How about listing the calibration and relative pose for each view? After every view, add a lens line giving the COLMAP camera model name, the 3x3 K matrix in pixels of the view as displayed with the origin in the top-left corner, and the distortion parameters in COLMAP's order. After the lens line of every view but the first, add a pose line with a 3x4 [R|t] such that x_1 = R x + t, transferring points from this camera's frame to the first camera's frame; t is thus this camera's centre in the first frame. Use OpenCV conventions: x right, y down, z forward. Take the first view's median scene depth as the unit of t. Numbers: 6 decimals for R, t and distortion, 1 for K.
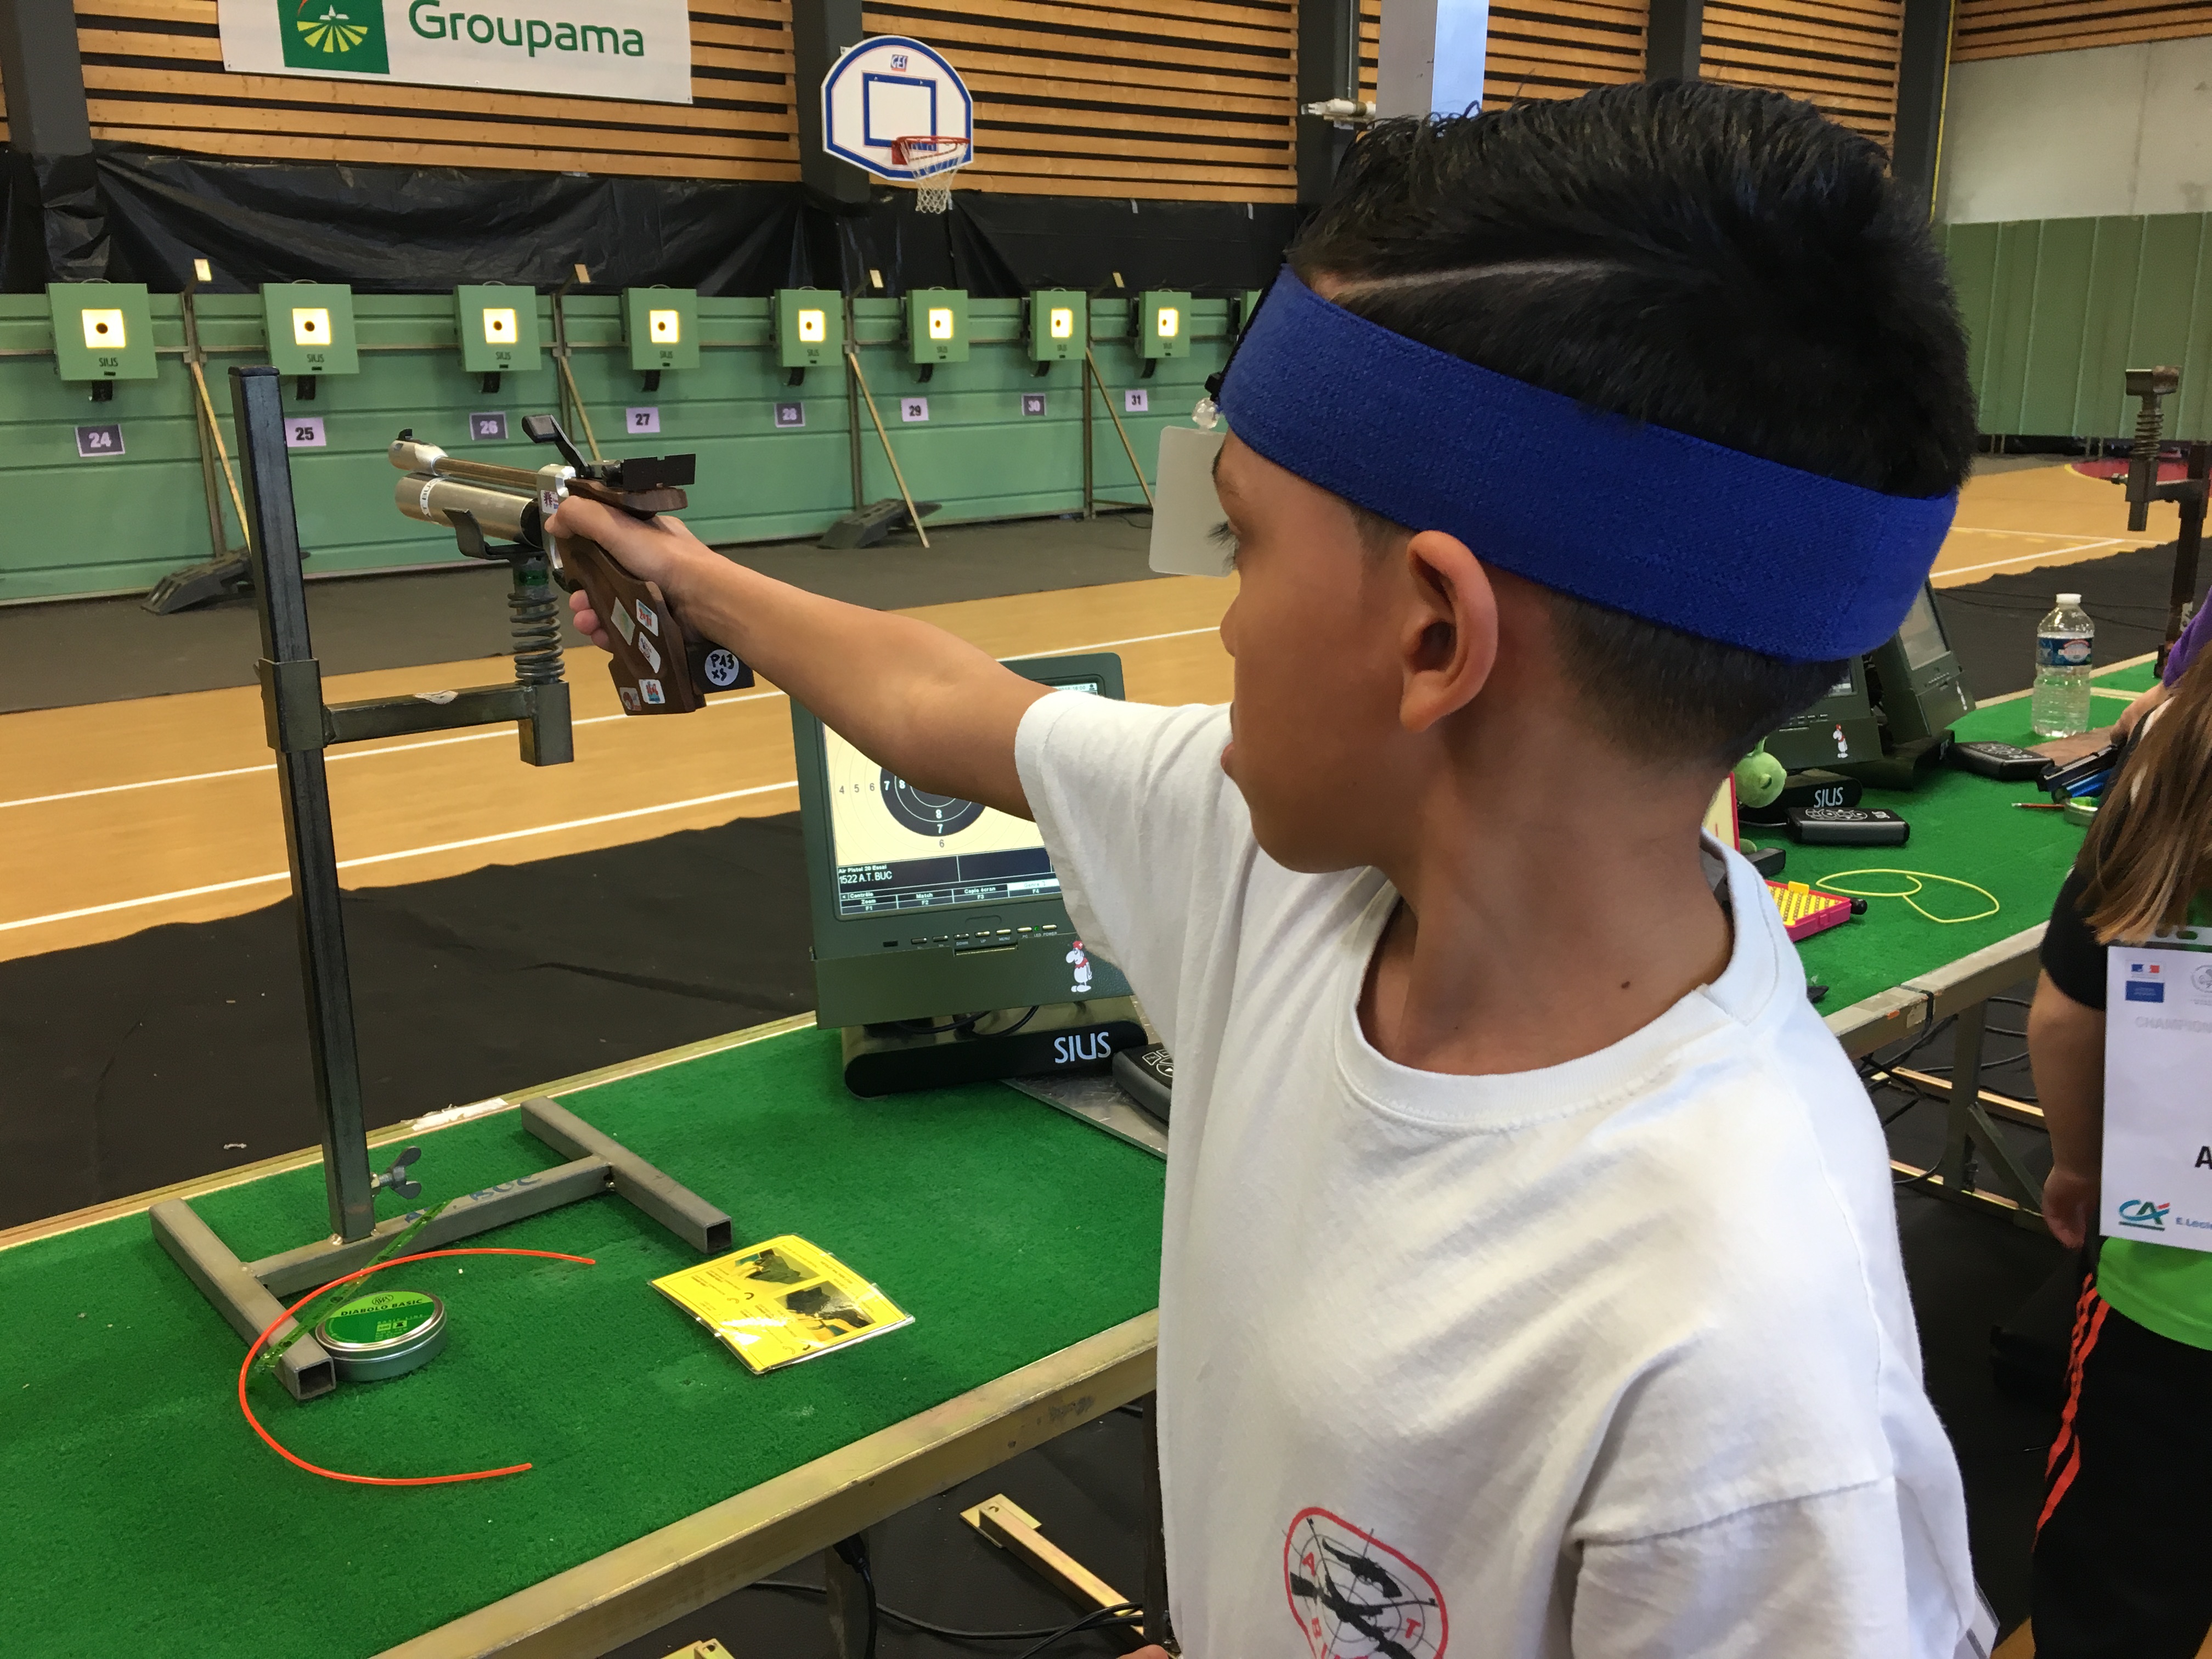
lens RADIAL K [[1891.5, 0, 1124.0], [0, 1891.5, 826.4], [0, 0, 1]] dist [0.073937, -0.108018]
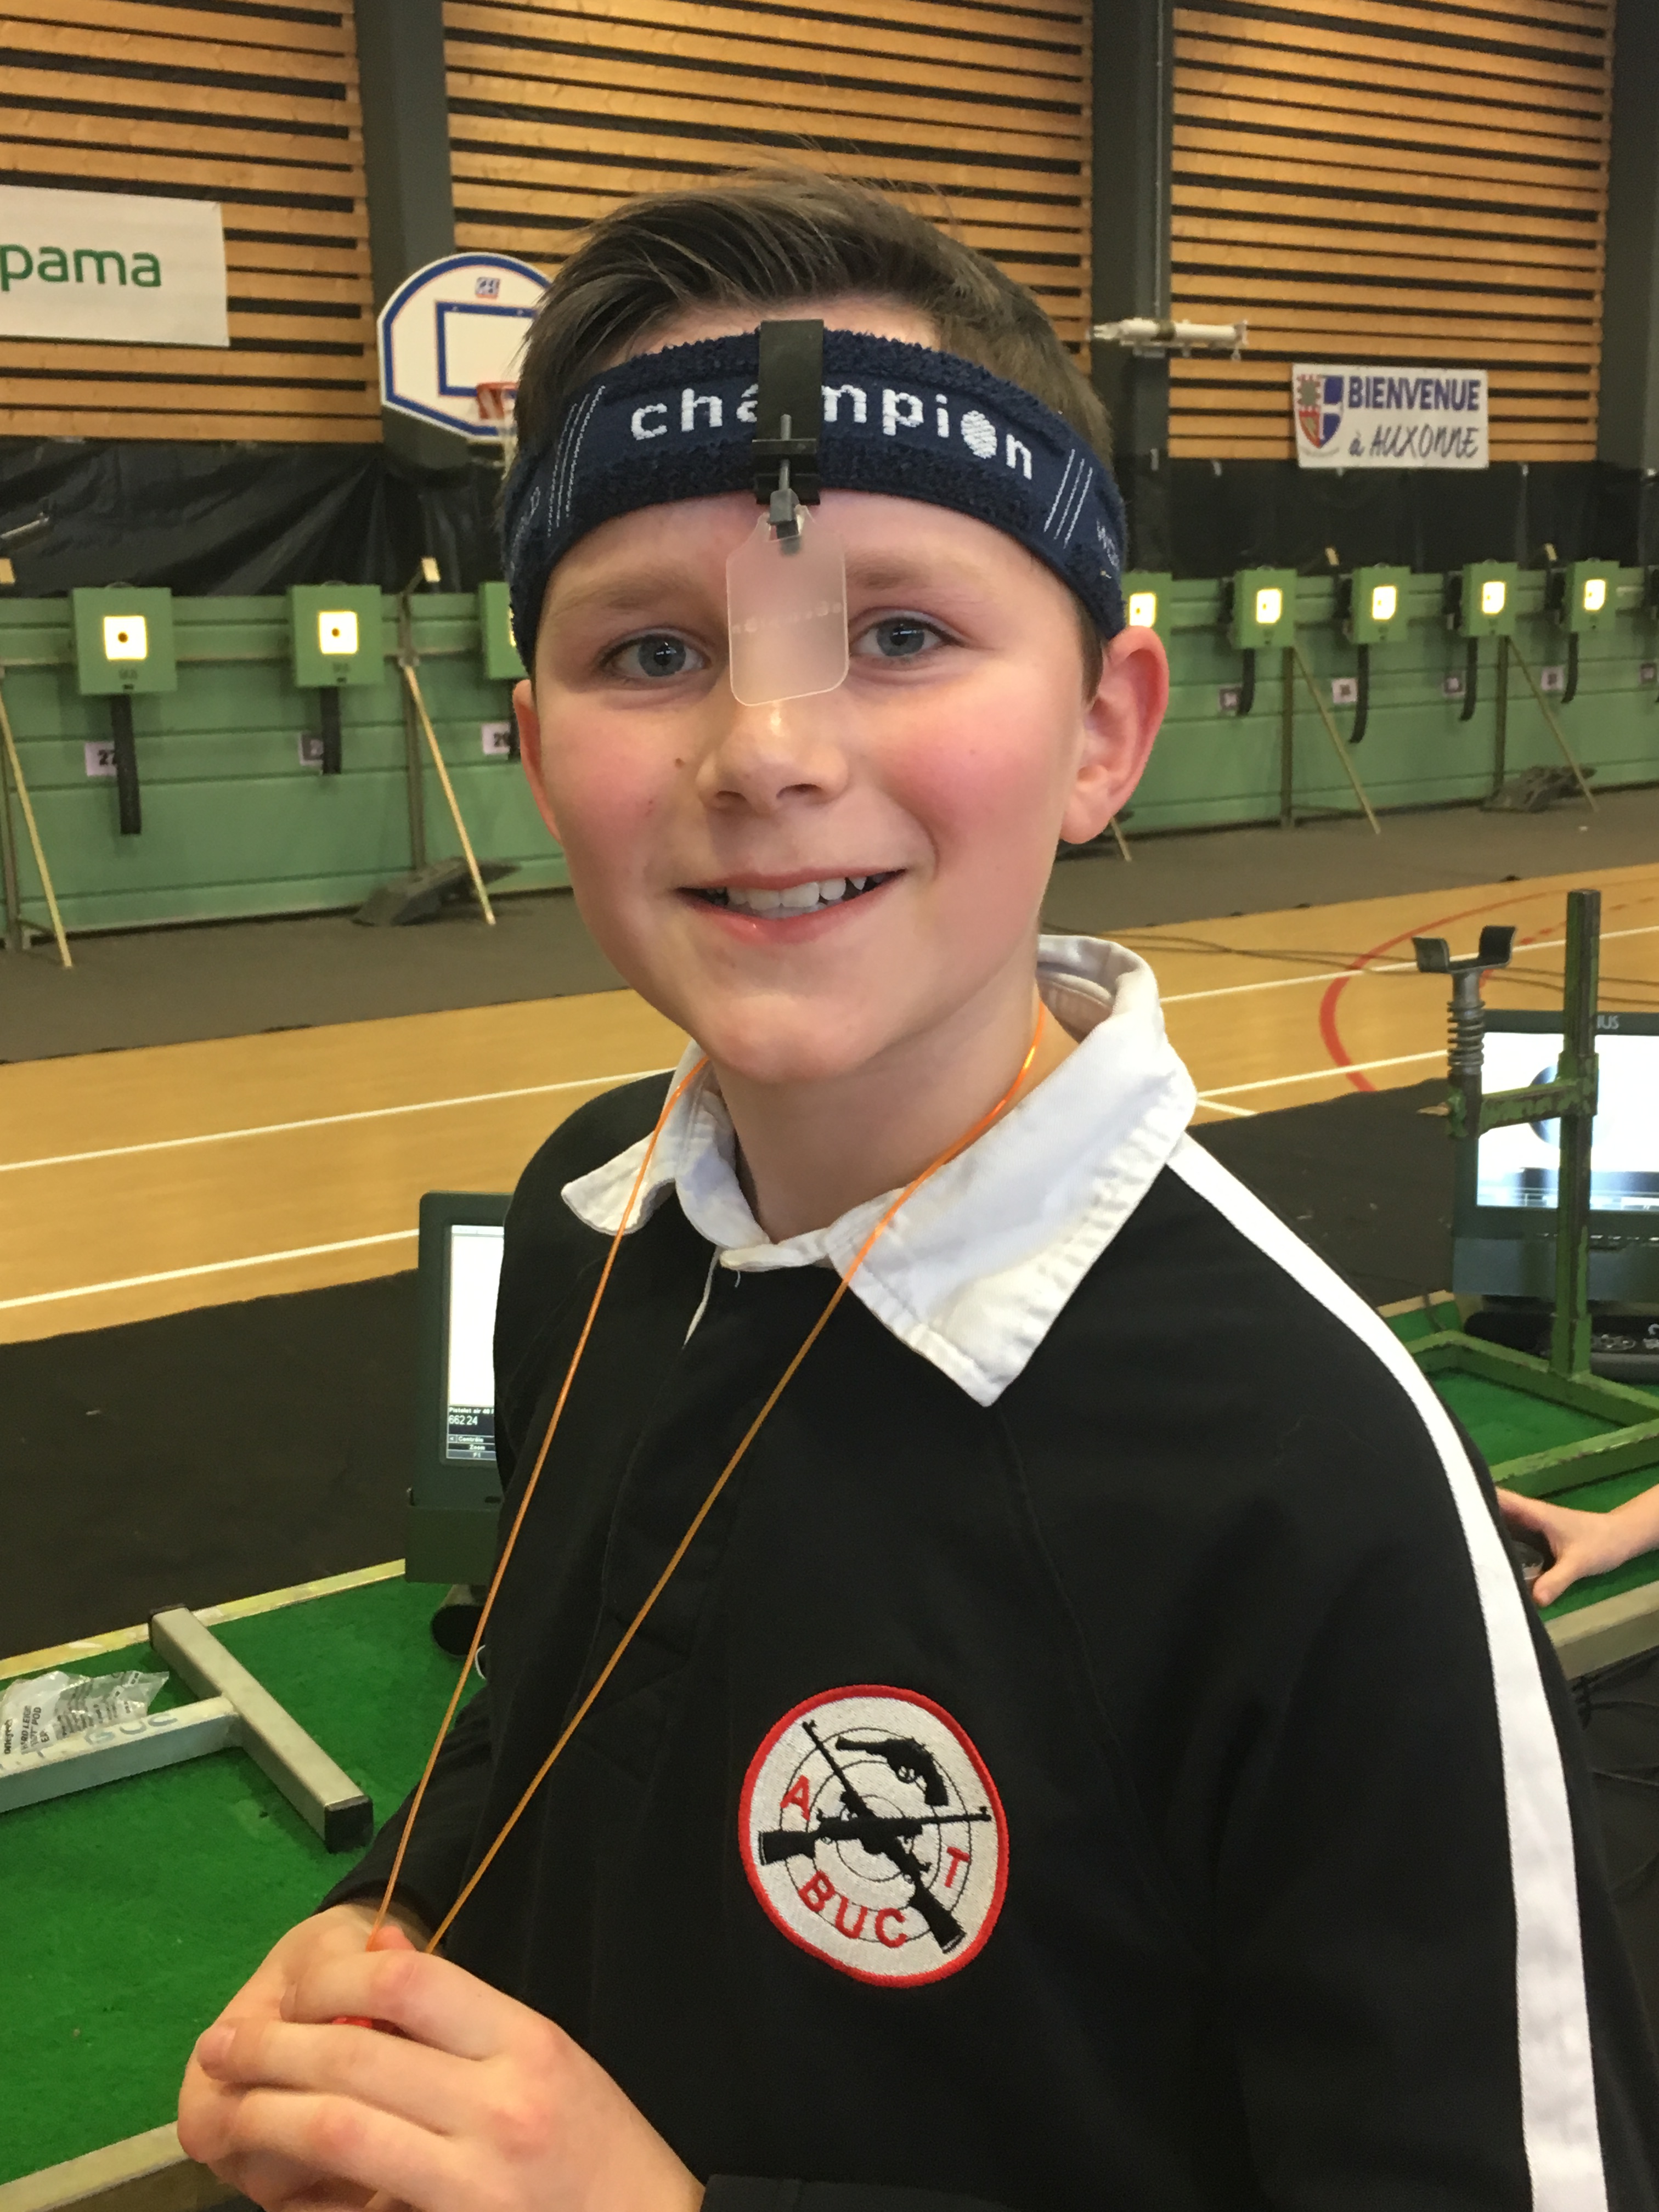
lens RADIAL K [[2369.4, 0, 847.2], [0, 2369.4, 1109.1], [0, 0, 1]] dist [0.044728, 0.000000]
pose [[0.993391, 0.007023, -0.114564, 0.134710], [-0.013076, 0.998553, -0.052167, -0.027888], [0.114032, 0.053320, 0.992045, 0.099365]]
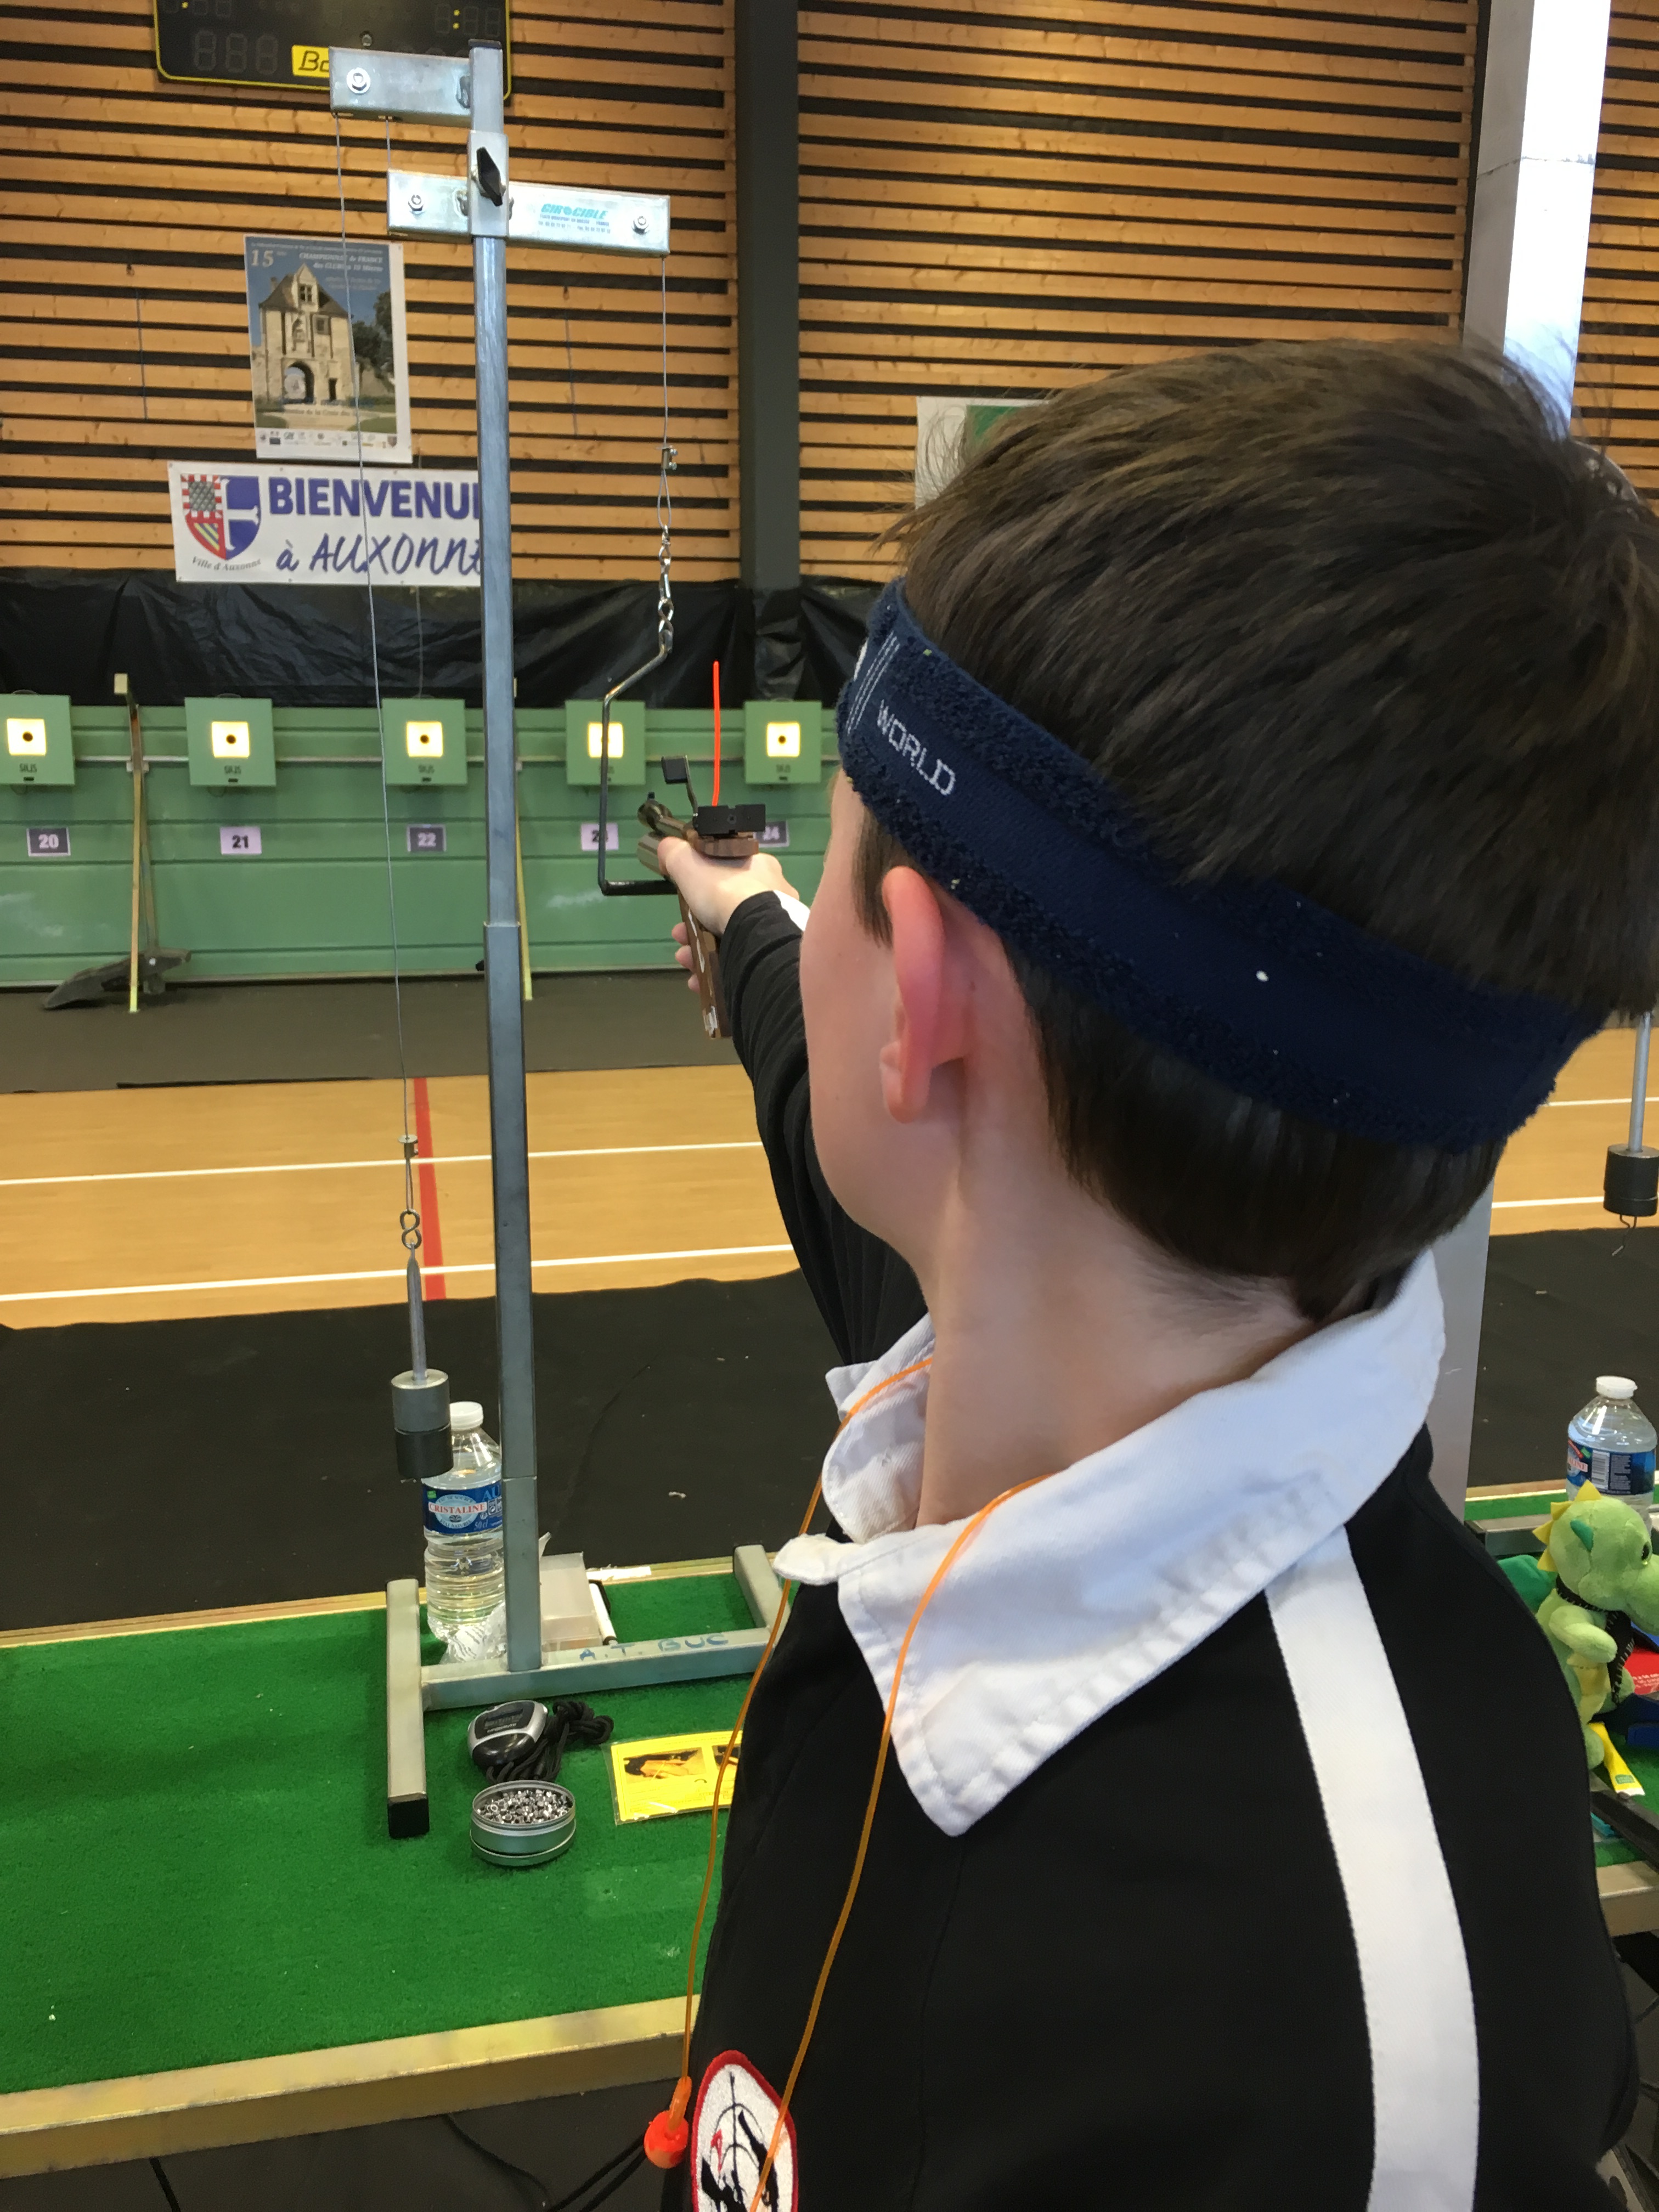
lens RADIAL K [[1891.5, 0, 804.3], [0, 1891.5, 1117.1], [0, 0, 1]] dist [0.073937, -0.108018]
pose [[0.884150, 0.100101, -0.456352, 0.905919], [-0.126652, 0.991555, -0.027879, -0.207098], [0.449708, 0.082447, 0.889362, 0.736749]]
